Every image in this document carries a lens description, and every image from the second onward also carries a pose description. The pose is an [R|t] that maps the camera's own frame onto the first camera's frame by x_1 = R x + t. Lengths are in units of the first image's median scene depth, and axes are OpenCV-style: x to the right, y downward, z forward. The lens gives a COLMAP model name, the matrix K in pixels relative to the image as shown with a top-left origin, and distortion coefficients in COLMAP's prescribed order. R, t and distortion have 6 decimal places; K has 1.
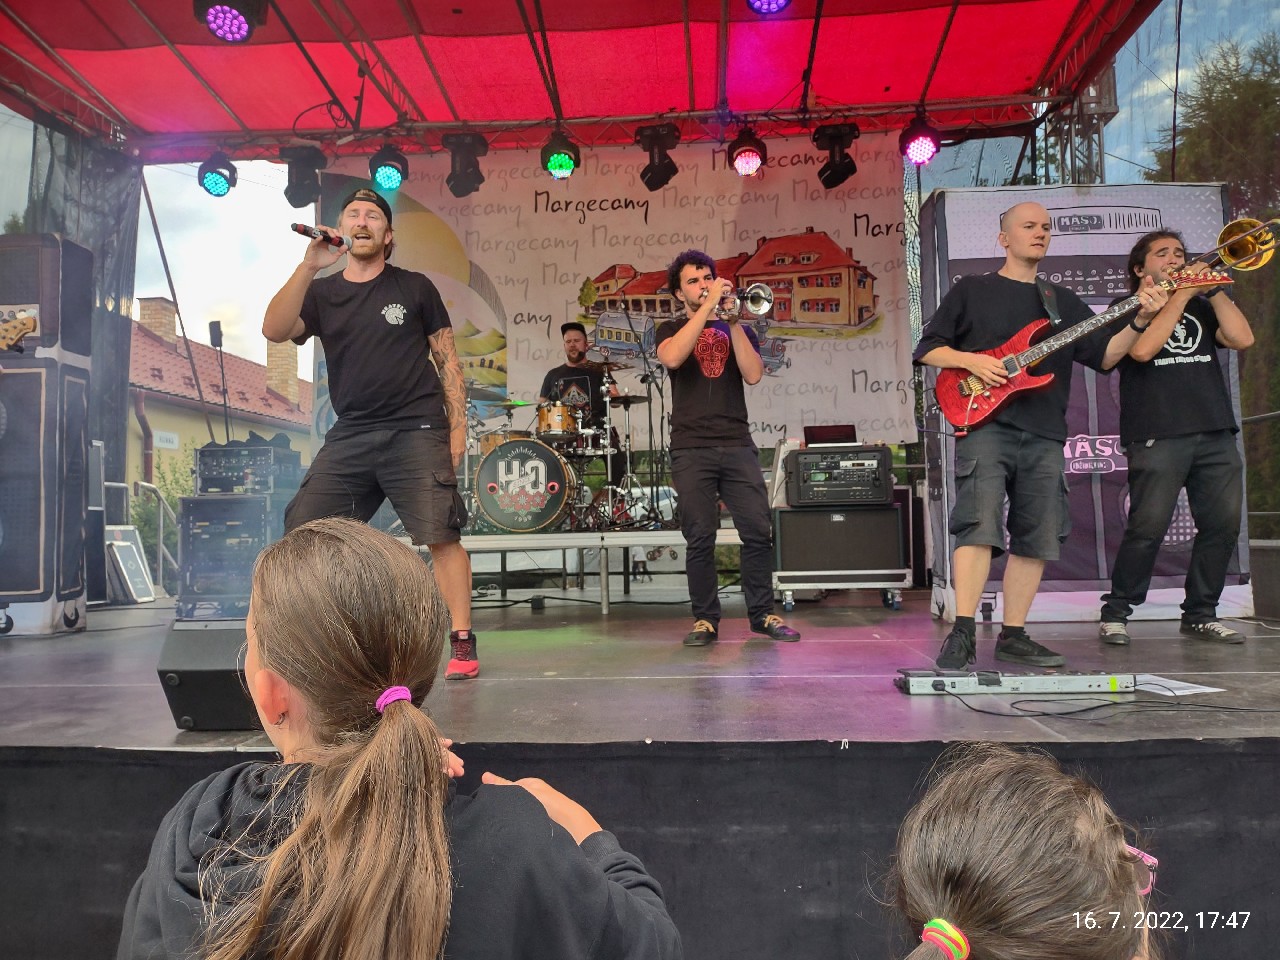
lens RADIAL K [[959.9, 0, 628.2], [0, 959.9, 473.5], [0, 0, 1]] dist [0.042046, -0.041696]
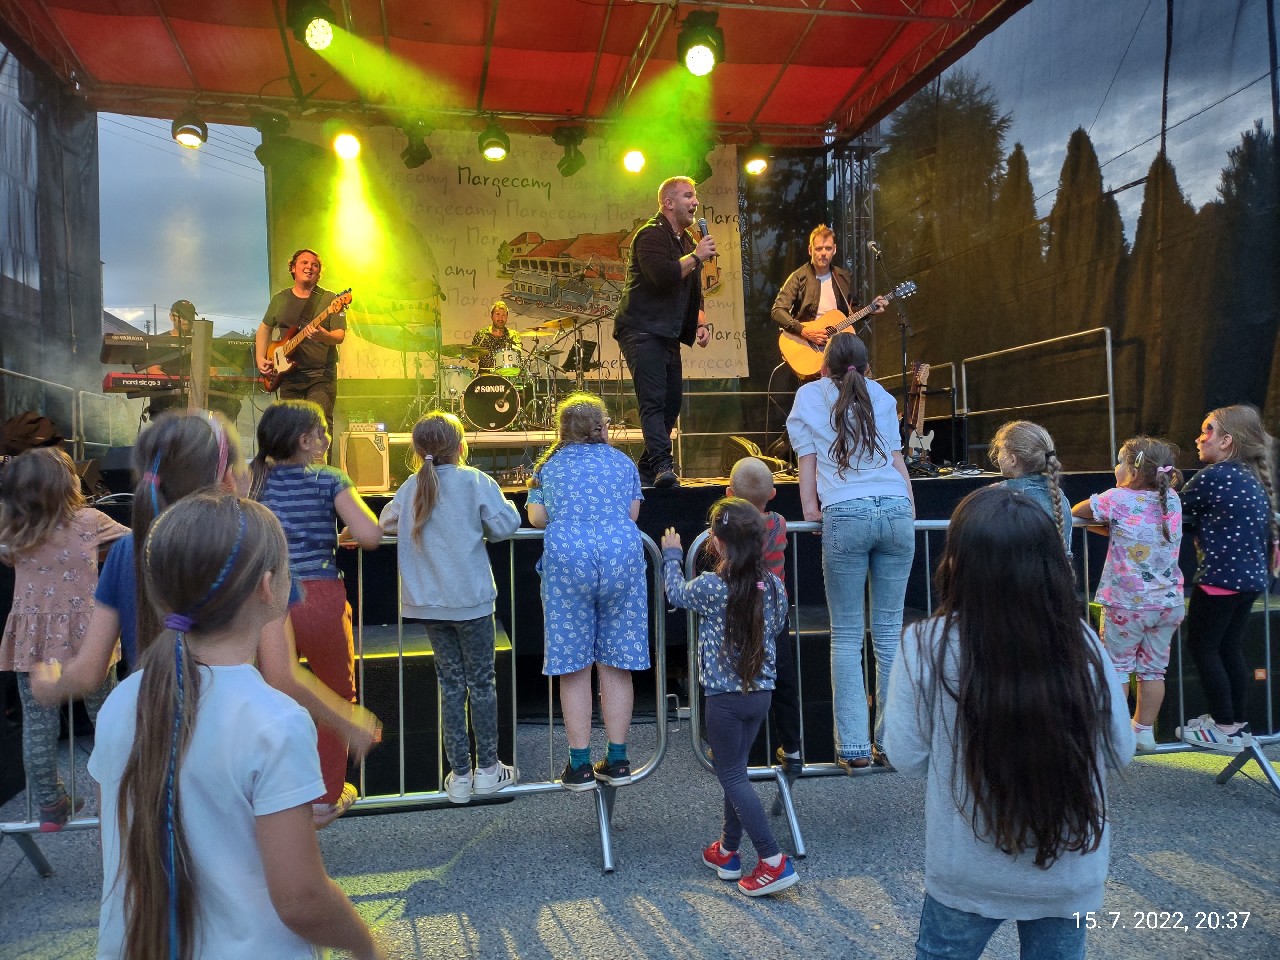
lens RADIAL K [[959.9, 0, 639.9], [0, 959.9, 484.2], [0, 0, 1]] dist [0.042046, -0.041696]
pose [[0.957401, -0.012348, 0.288498, -0.243180], [-0.004587, 0.998309, 0.057952, 0.041118], [-0.288726, -0.056806, 0.955725, -0.276936]]
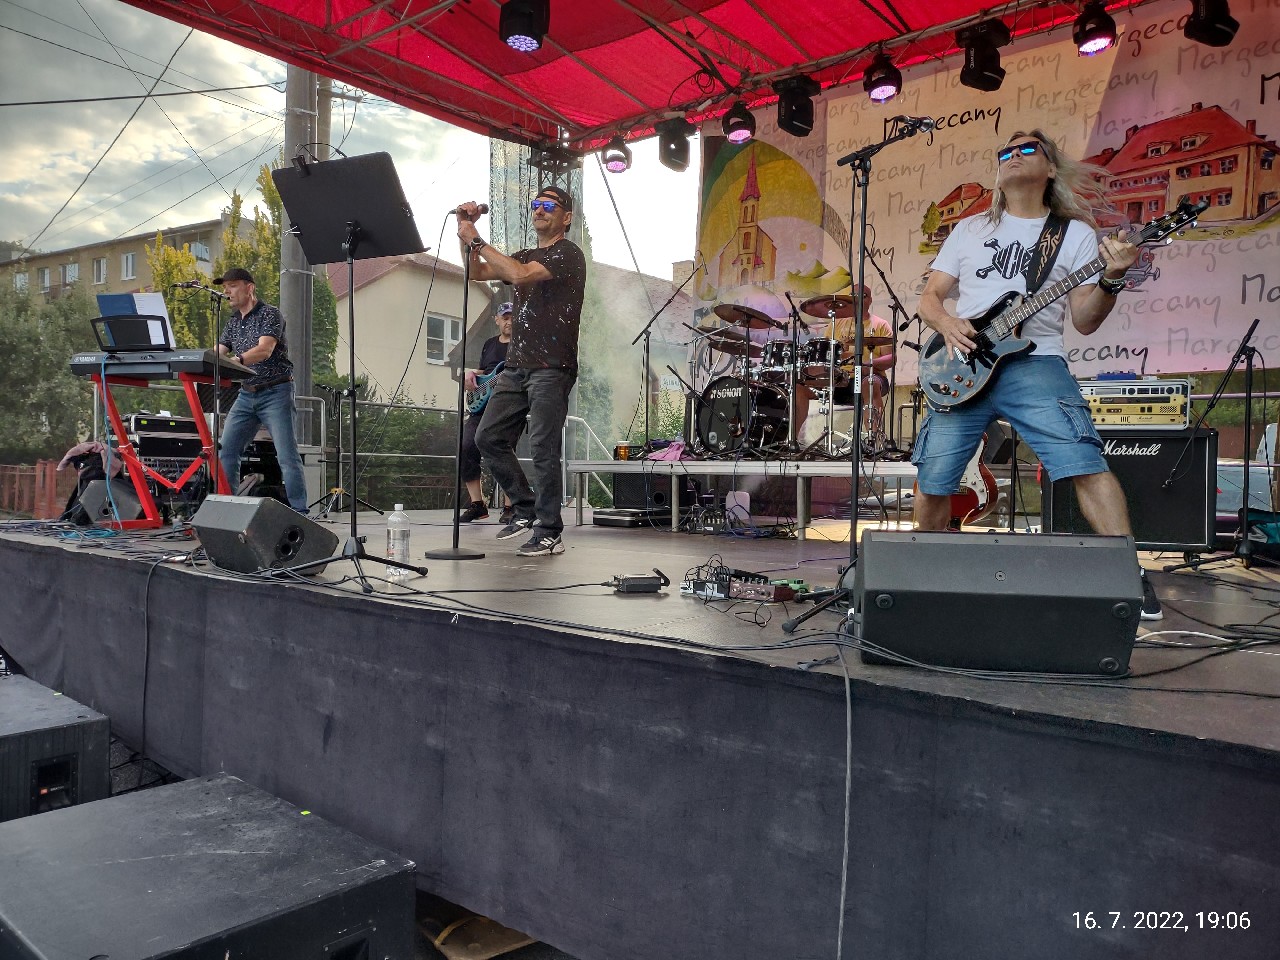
lens RADIAL K [[959.9, 0, 646.3], [0, 959.9, 485.1], [0, 0, 1]] dist [0.042046, -0.041696]
pose [[0.807320, 0.040804, -0.588702, 0.311227], [0.003256, 0.997283, 0.073589, 0.005377], [0.590105, -0.061327, 0.804994, 0.042950]]
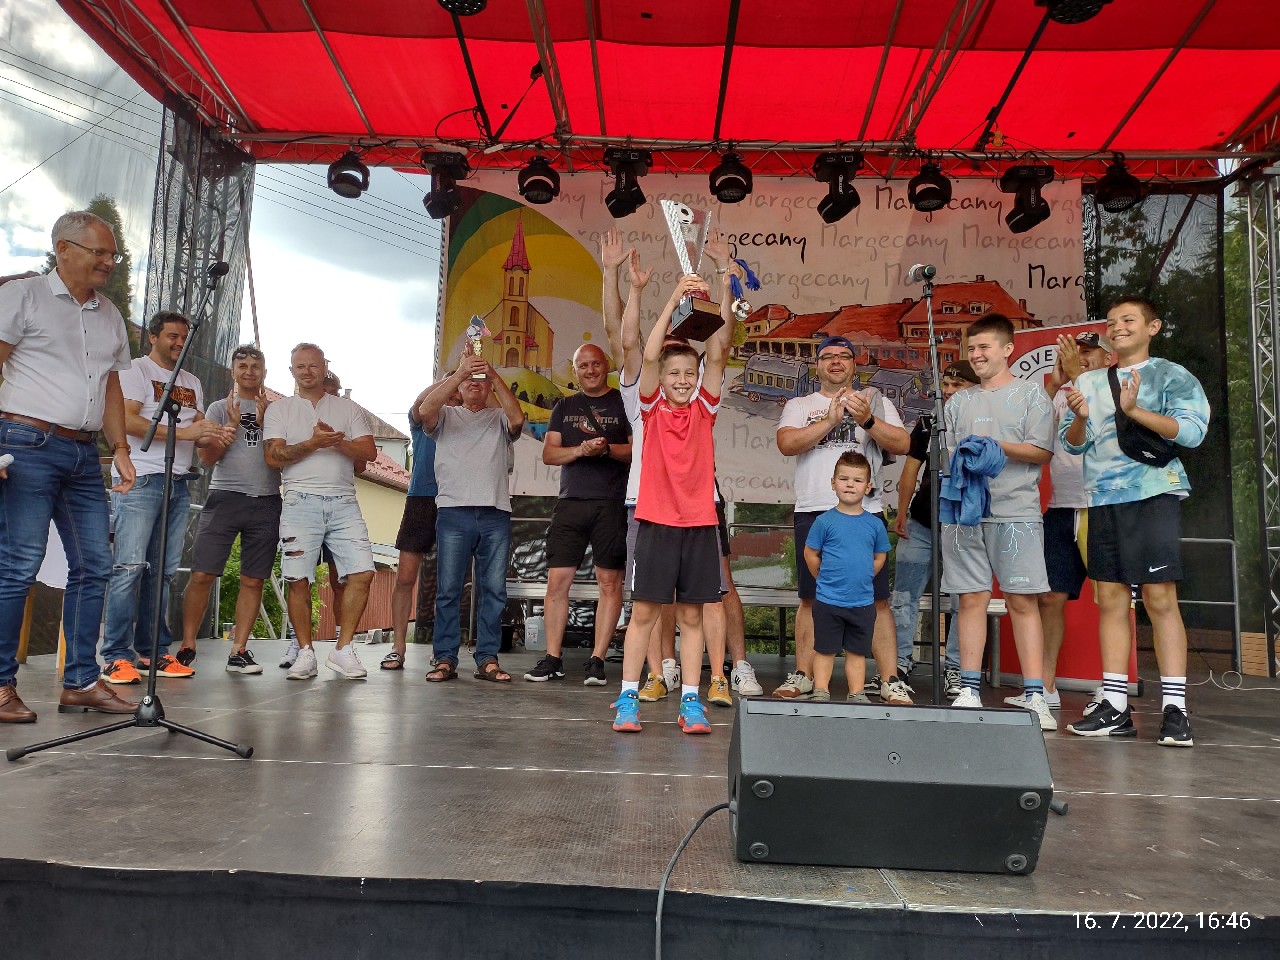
lens RADIAL K [[959.9, 0, 625.6], [0, 959.9, 491.3], [0, 0, 1]] dist [0.042046, -0.041696]
pose [[0.997966, 0.054720, 0.032714, -0.173228], [-0.053221, 0.997566, -0.045044, 0.012066], [-0.035099, 0.043211, 0.998449, 0.092479]]
